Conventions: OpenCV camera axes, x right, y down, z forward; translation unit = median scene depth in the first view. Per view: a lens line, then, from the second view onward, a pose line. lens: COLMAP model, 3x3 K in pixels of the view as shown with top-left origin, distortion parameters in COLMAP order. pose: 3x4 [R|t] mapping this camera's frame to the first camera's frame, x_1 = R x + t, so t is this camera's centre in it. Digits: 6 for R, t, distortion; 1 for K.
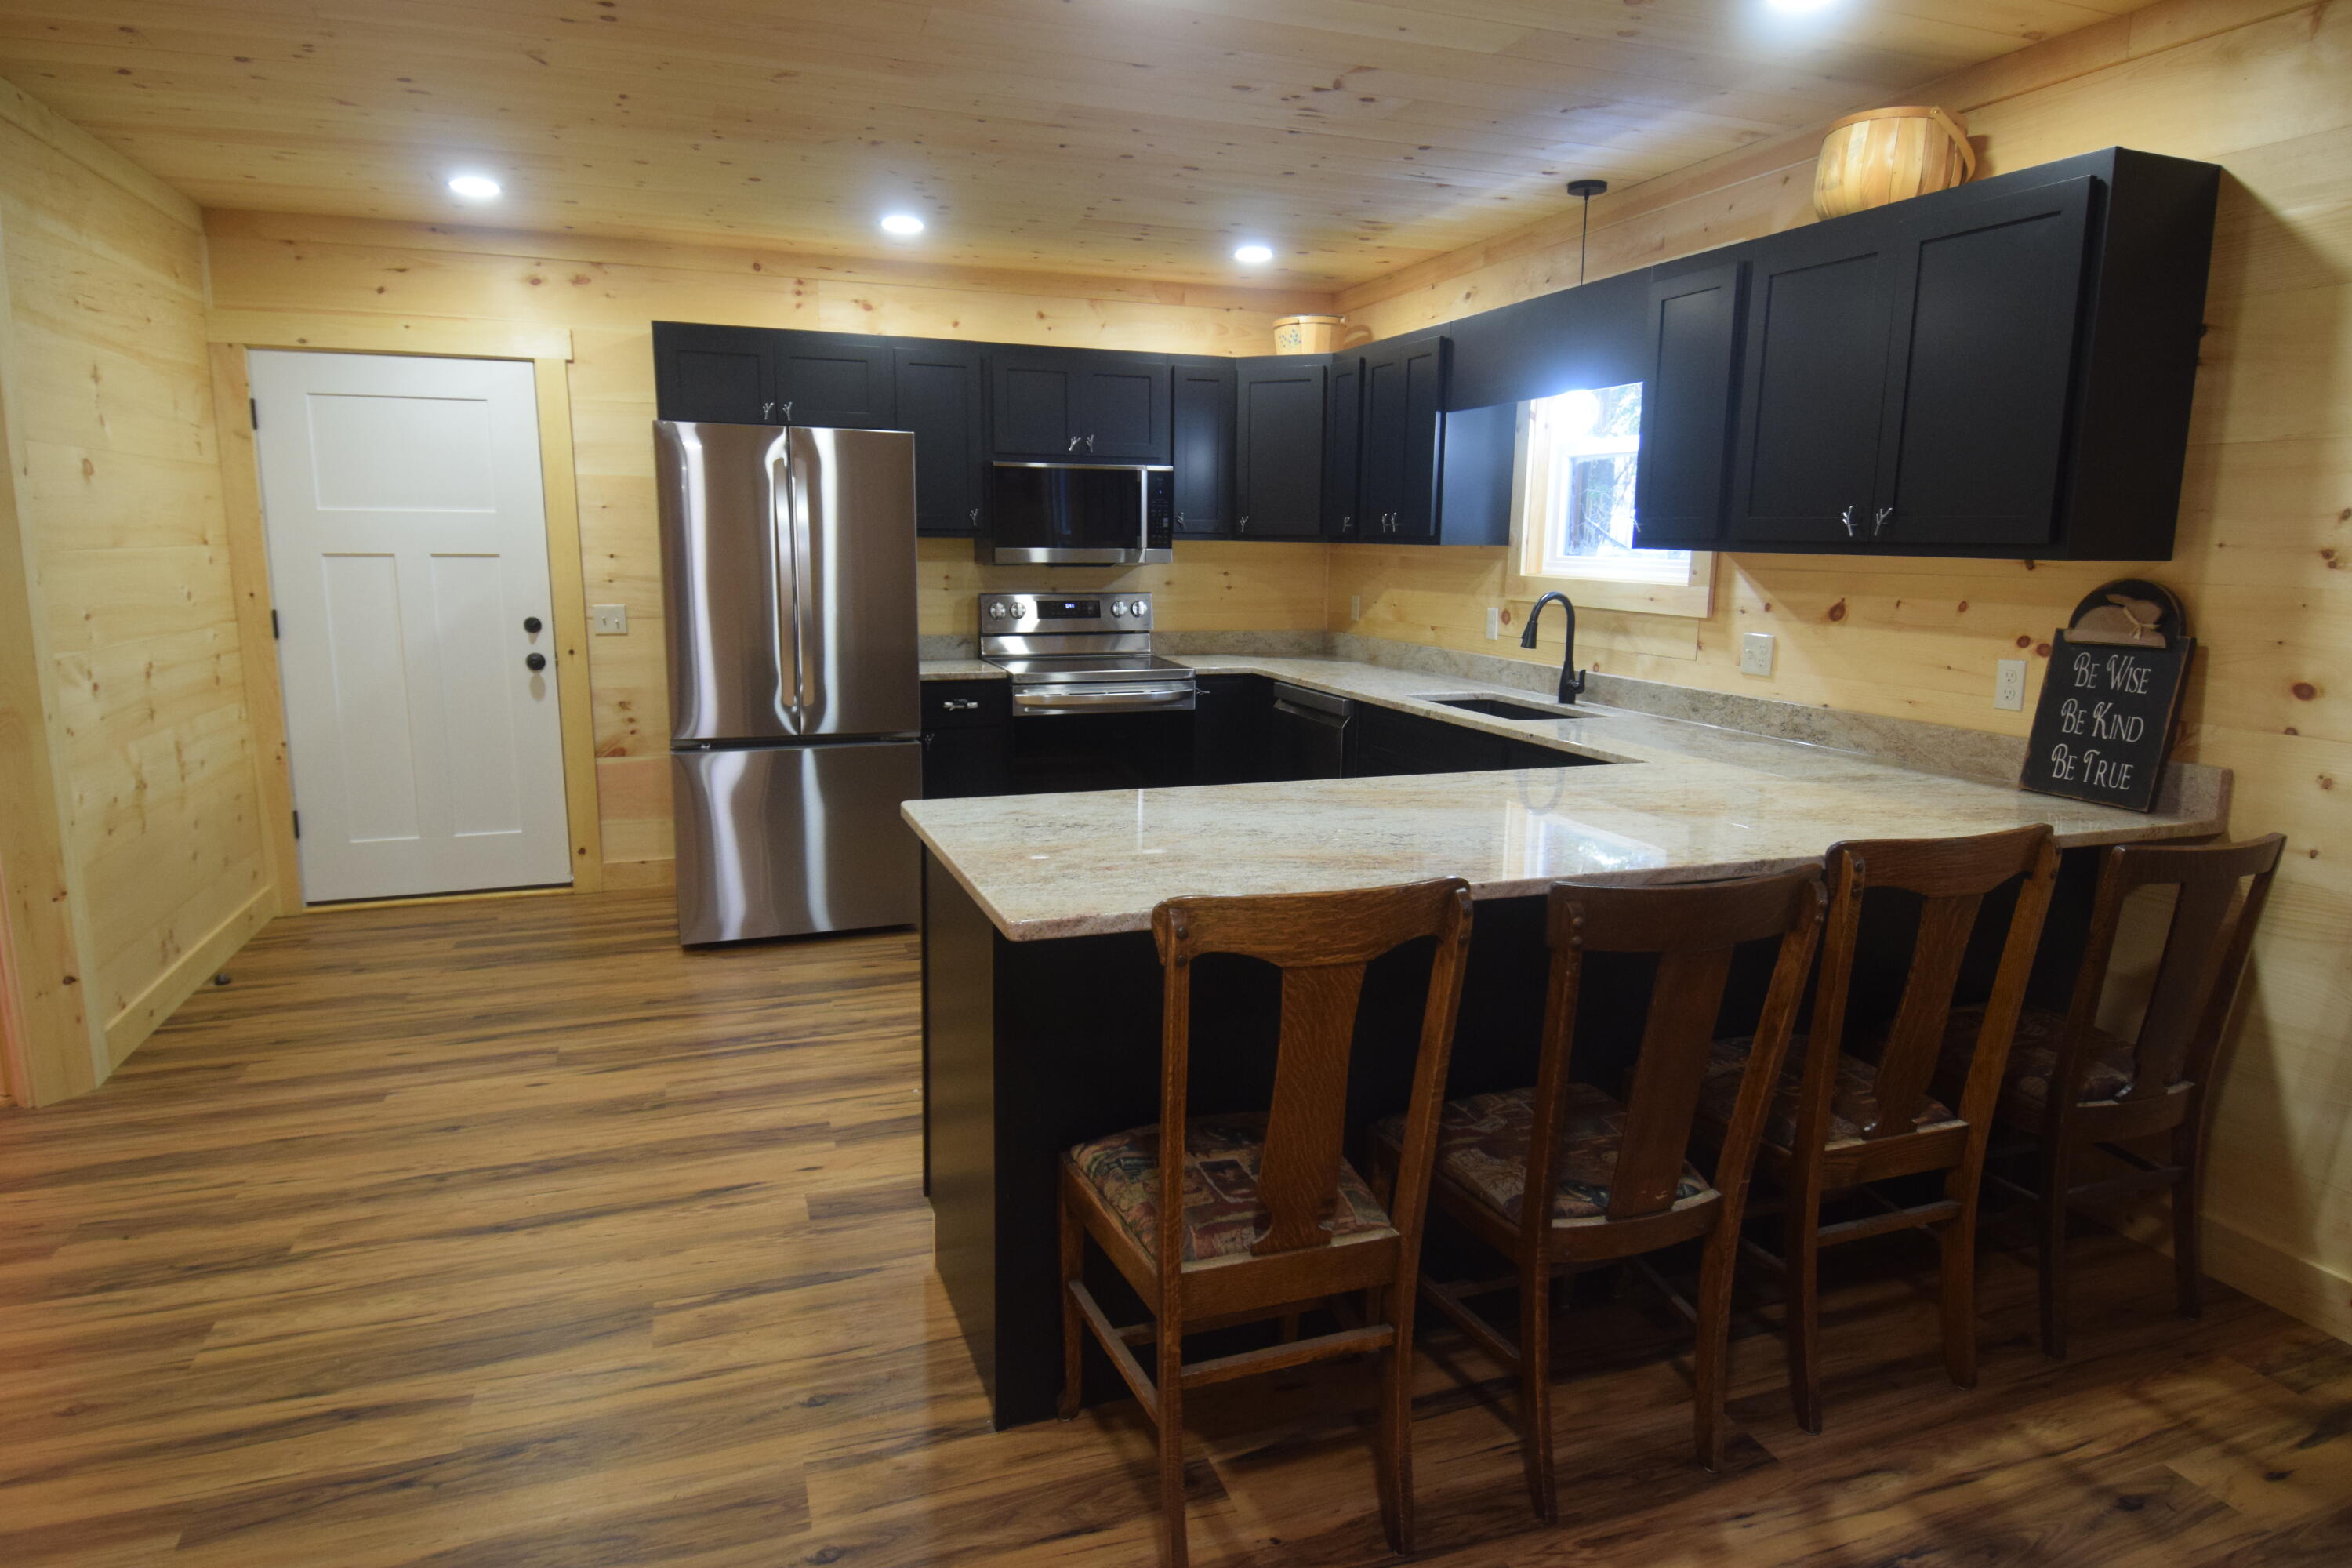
lens RADIAL K [[1347.8, 0, 1185.5], [0, 1347.8, 775.1], [0, 0, 1]] dist [0.034854, -0.036349]
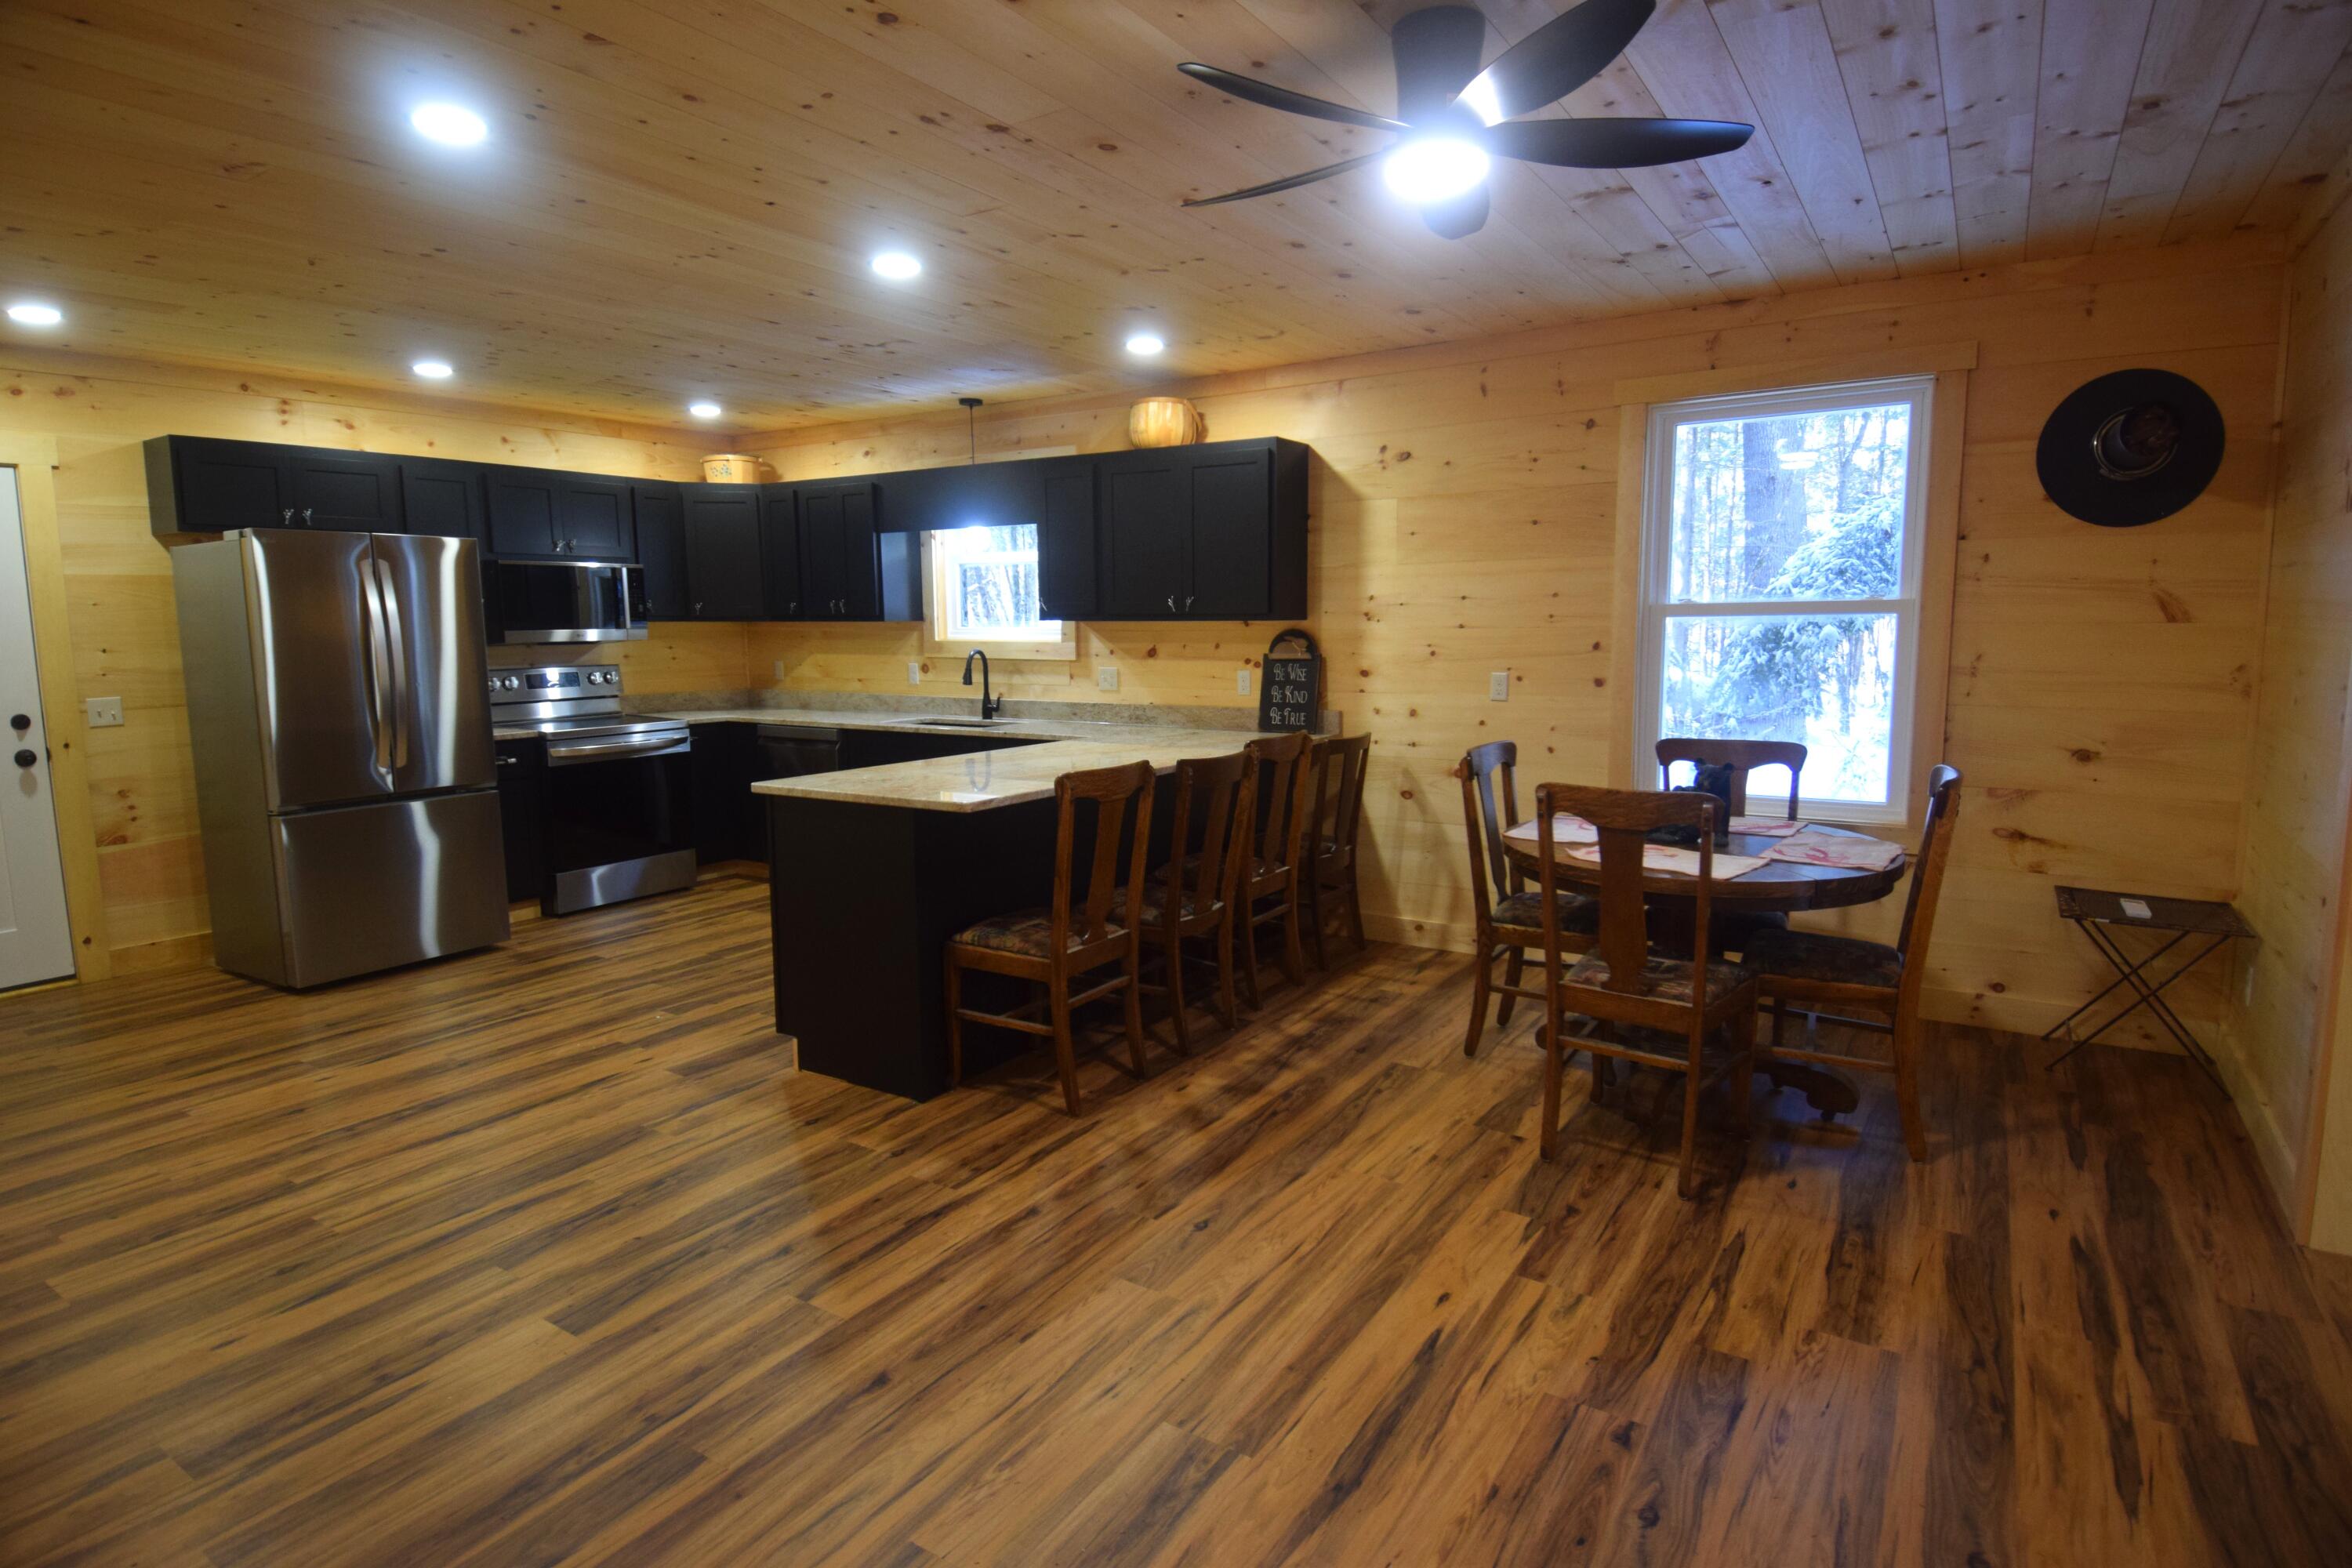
lens RADIAL K [[1217.3, 0, 1185.2], [0, 1217.3, 778.1], [0, 0, 1]] dist [0.041680, -0.046690]
pose [[0.797549, -0.098185, 0.595210, -0.412643], [0.123813, 0.992303, -0.002213, 0.049921], [-0.590411, 0.075460, 0.803567, -0.293712]]
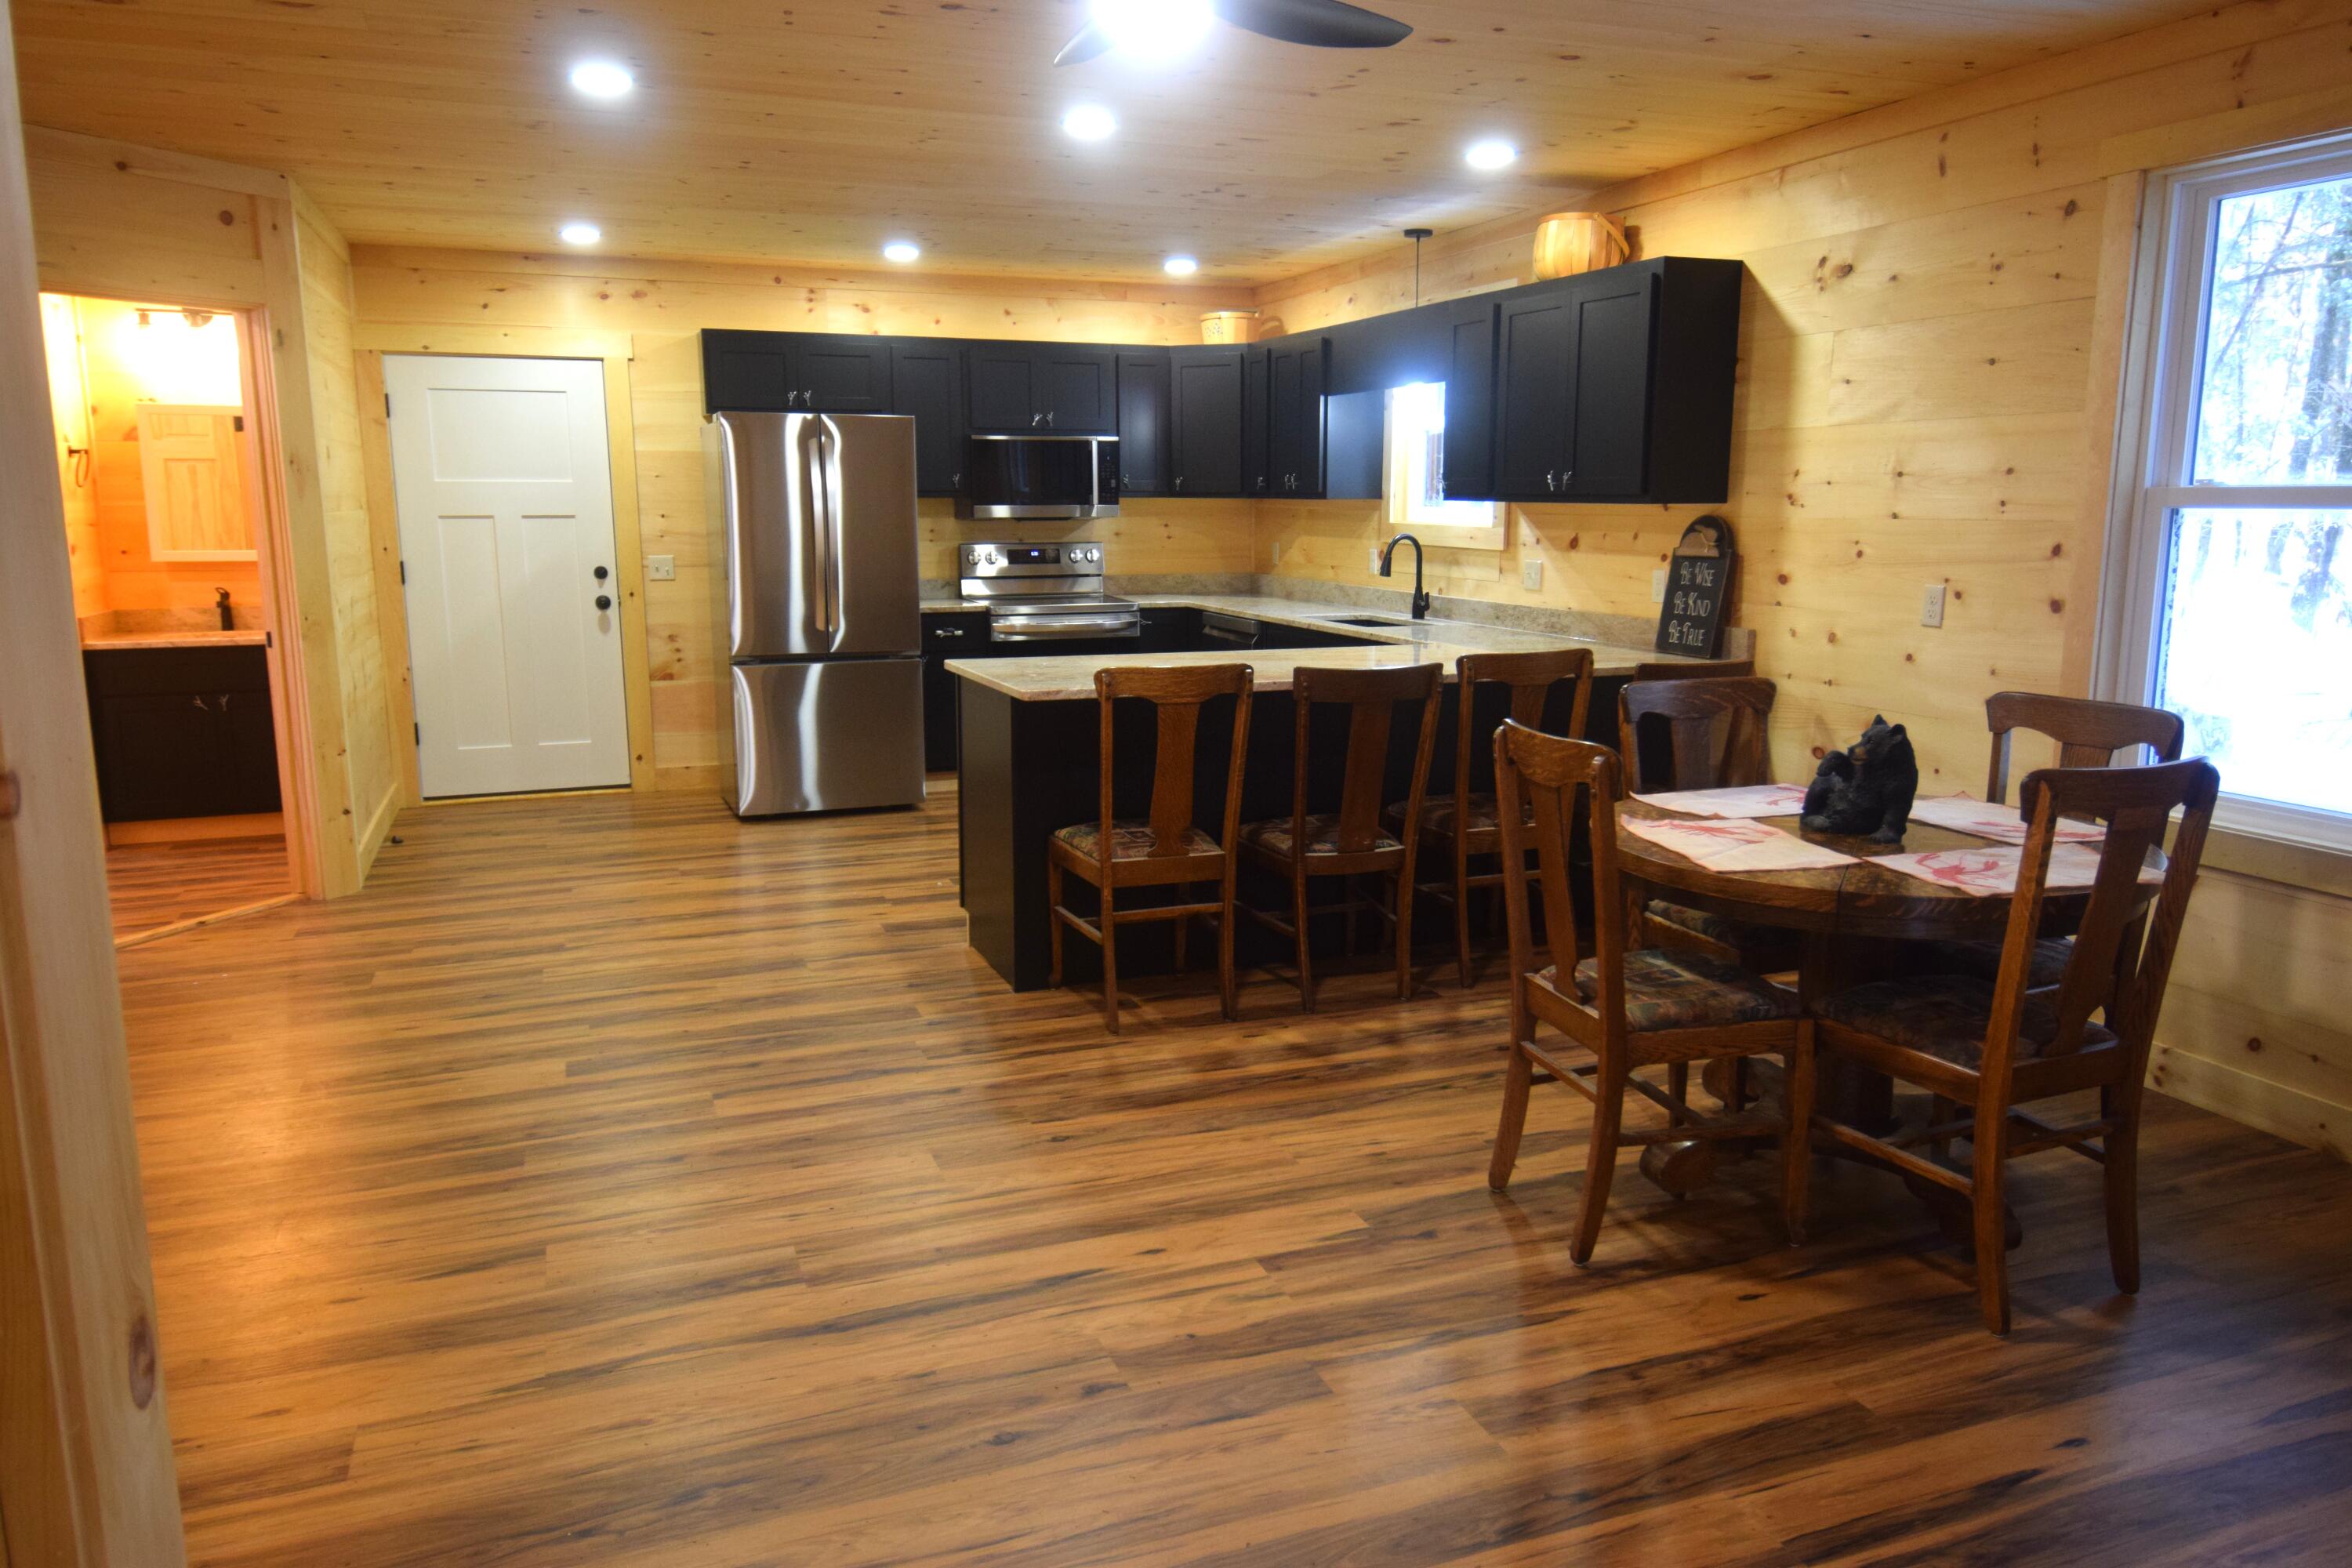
lens RADIAL K [[1606.7, 0, 1184.1], [0, 1606.7, 777.4], [0, 0, 1]] dist [0.049401, -0.046515]
pose [[0.999763, -0.014638, 0.016135, 0.028852], [0.014639, 0.999893, 0.000048, 0.103786], [-0.016134, 0.000188, 0.999870, -0.596188]]
